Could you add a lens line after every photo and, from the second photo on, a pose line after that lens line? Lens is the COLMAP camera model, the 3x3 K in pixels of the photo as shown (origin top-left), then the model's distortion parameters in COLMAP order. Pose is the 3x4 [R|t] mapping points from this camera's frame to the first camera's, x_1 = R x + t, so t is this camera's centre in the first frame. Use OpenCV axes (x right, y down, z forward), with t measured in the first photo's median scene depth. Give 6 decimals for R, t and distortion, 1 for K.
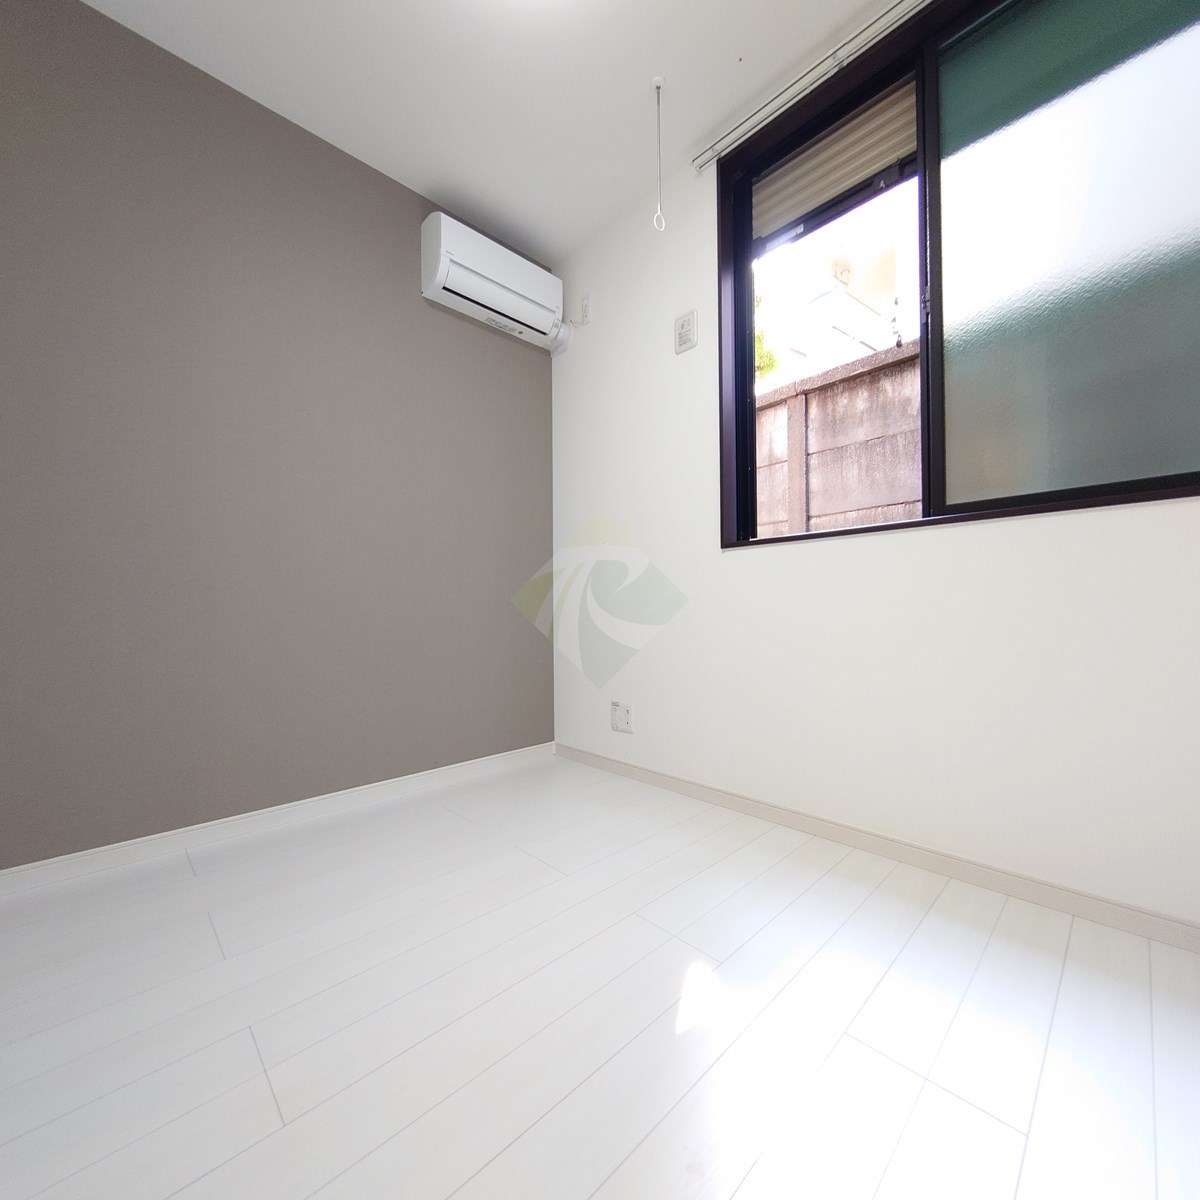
lens RADIAL K [[518.3, 0, 600.0], [0, 518.3, 600.0], [0, 0, 1]] dist [0.003510, -0.000151]
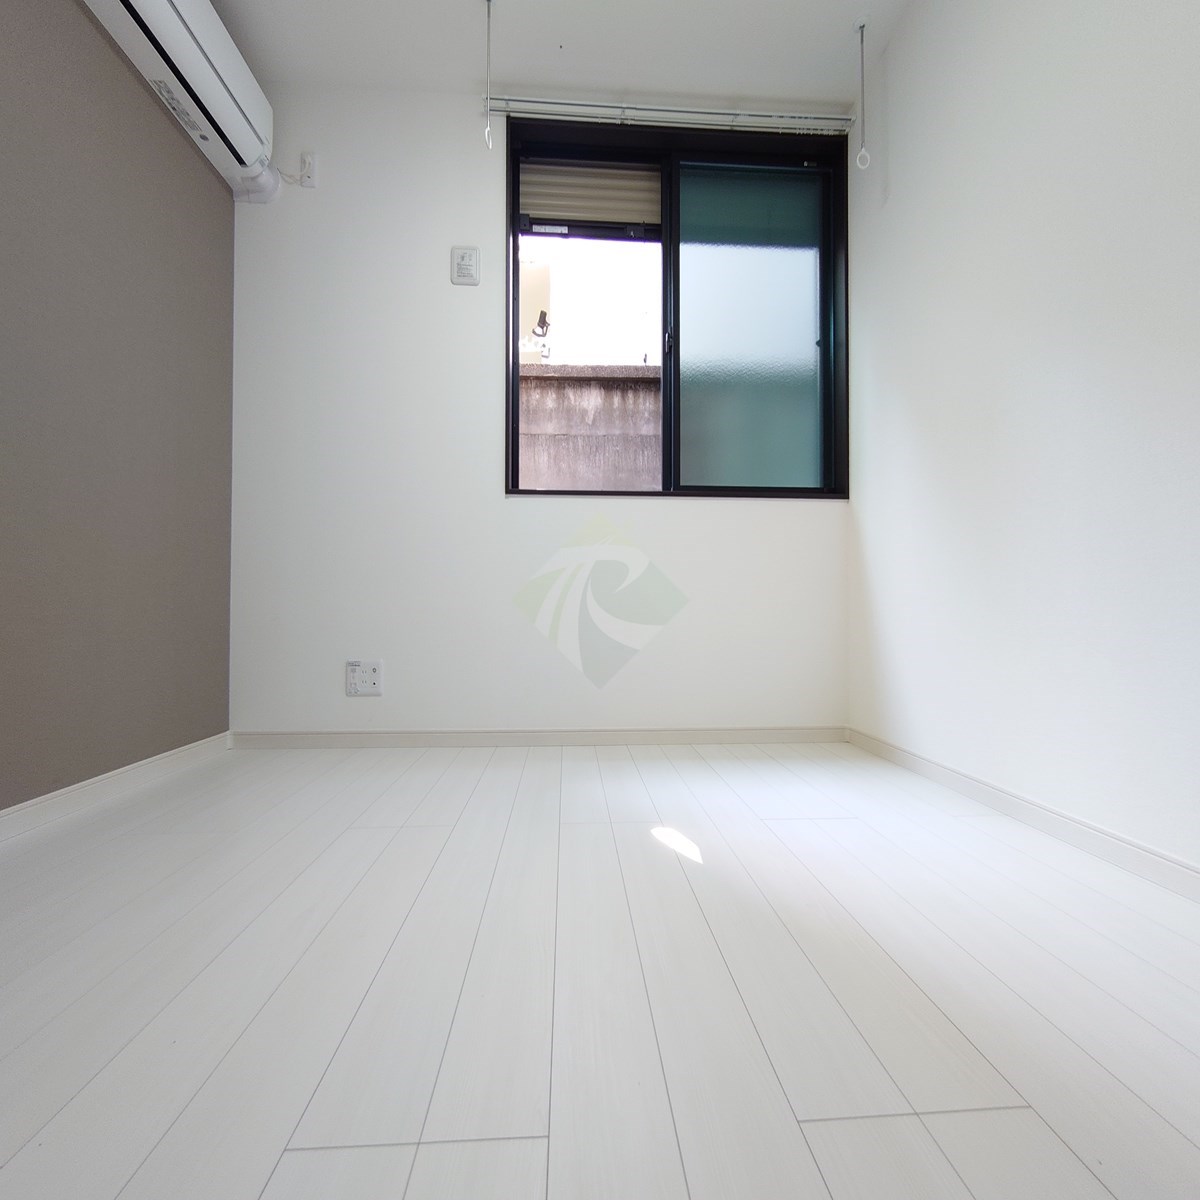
lens RADIAL K [[518.3, 0, 600.0], [0, 518.3, 600.0], [0, 0, 1]] dist [0.003510, -0.000151]
pose [[0.647364, 0.033568, 0.761442, -0.322760], [-0.025709, 0.999423, -0.022201, 0.099084], [-0.761748, -0.005204, 0.647853, 0.153903]]
